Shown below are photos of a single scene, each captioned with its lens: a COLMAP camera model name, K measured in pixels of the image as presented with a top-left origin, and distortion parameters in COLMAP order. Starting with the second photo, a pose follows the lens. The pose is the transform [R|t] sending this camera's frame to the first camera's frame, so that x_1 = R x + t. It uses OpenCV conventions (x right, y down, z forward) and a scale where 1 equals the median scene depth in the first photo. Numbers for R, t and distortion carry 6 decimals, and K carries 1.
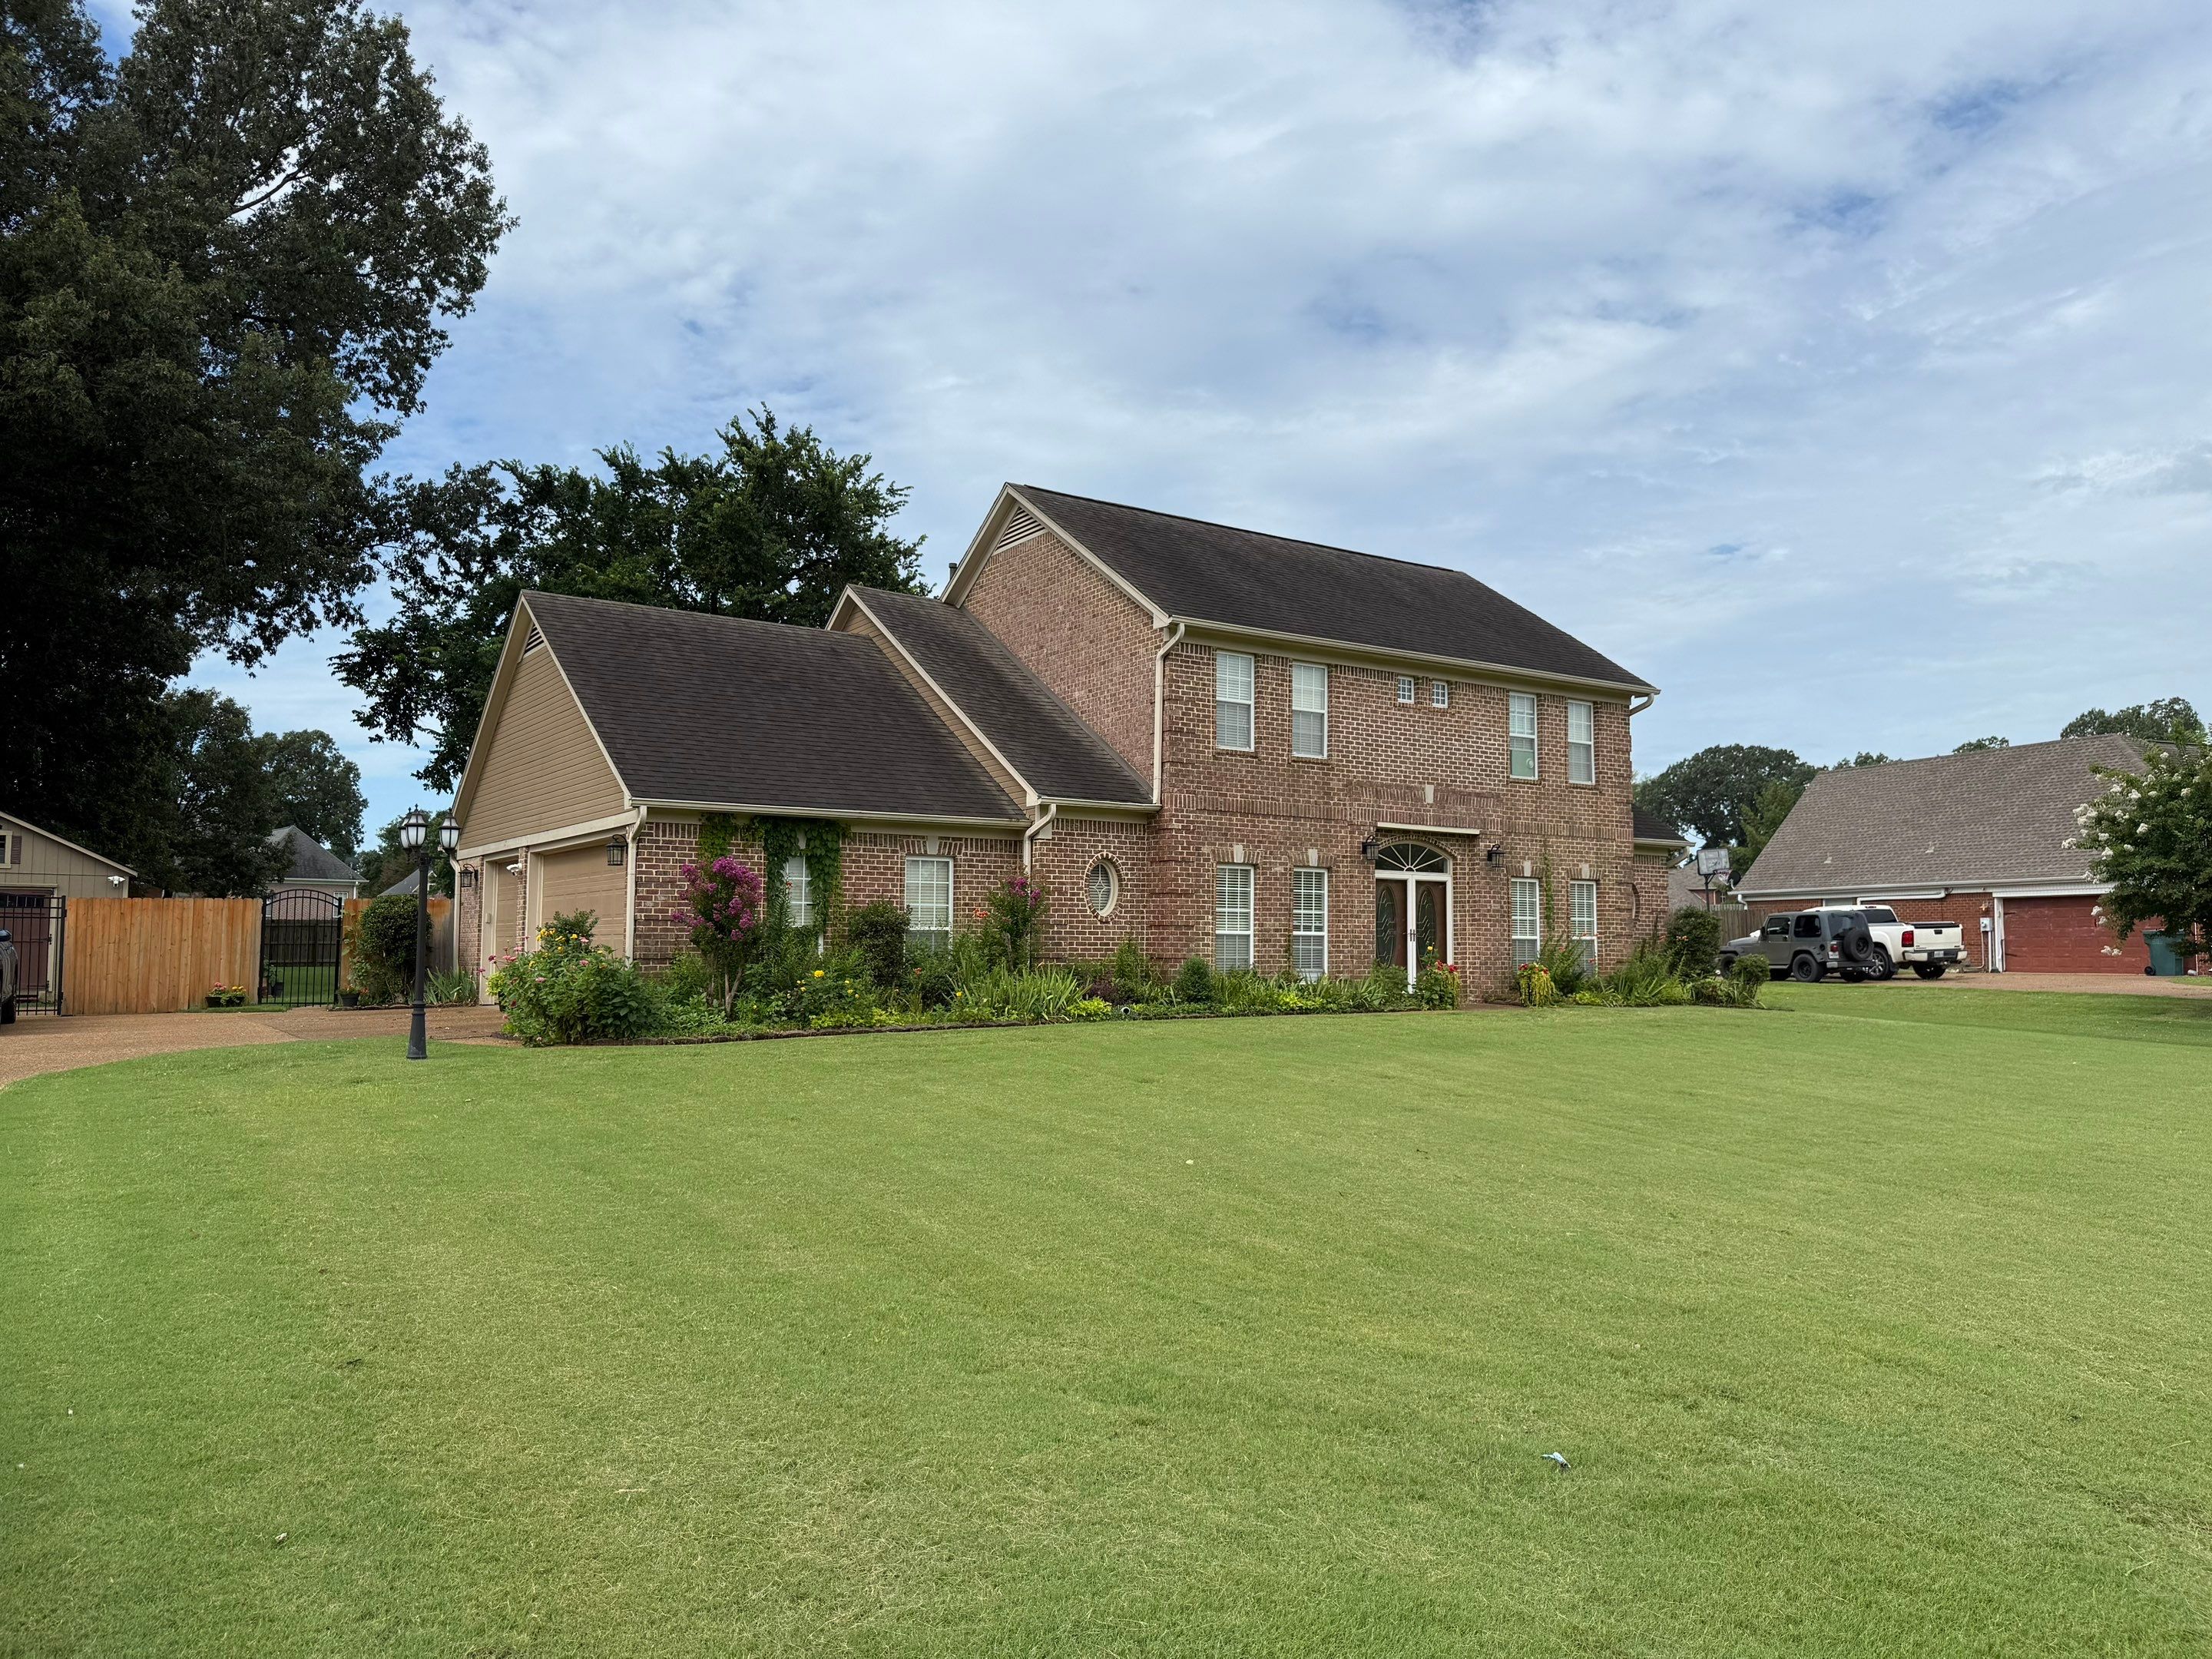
lens RADIAL K [[1573.3, 0, 1106.0], [0, 1573.3, 829.5], [0, 0, 1]] dist [-0.004449, -0.001193]
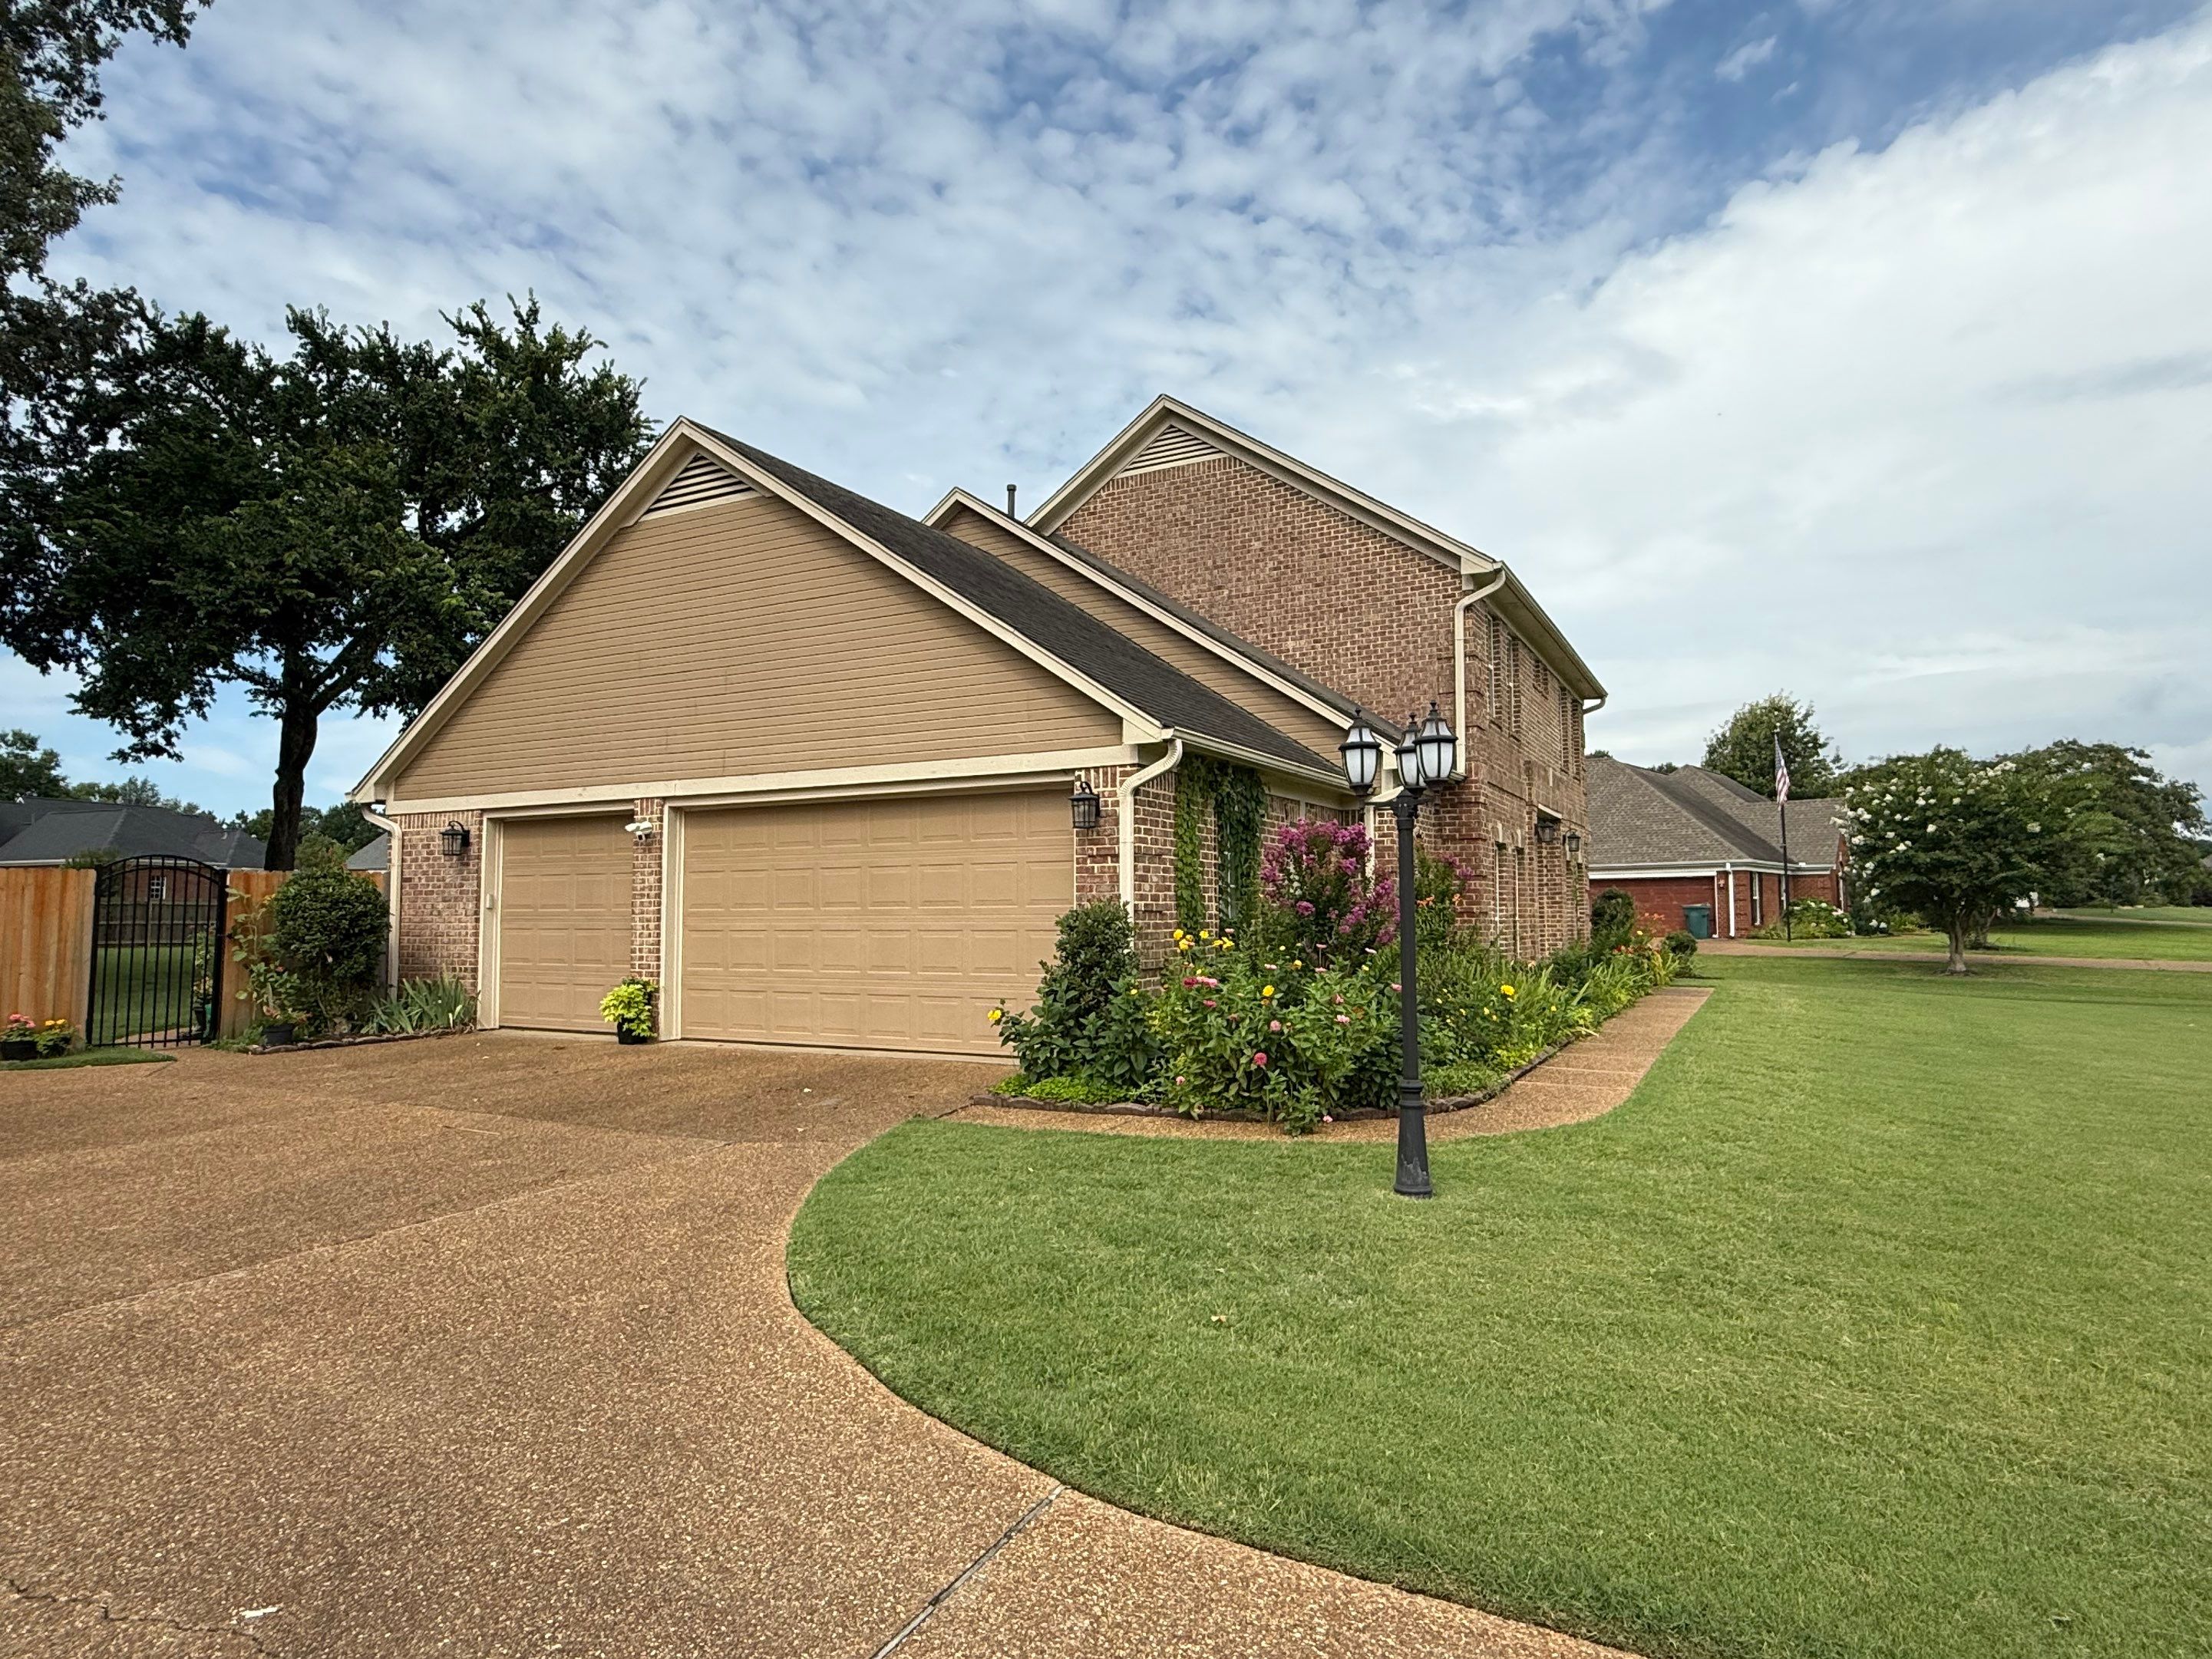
lens RADIAL K [[1260.8, 0, 1108.2], [0, 1260.8, 858.1], [0, 0, 1]] dist [-0.024820, 0.000010]
pose [[0.888290, 0.013876, 0.459074, -0.387829], [-0.029475, 0.999205, 0.026831, 0.014823], [-0.458337, -0.037365, 0.887993, 0.385697]]
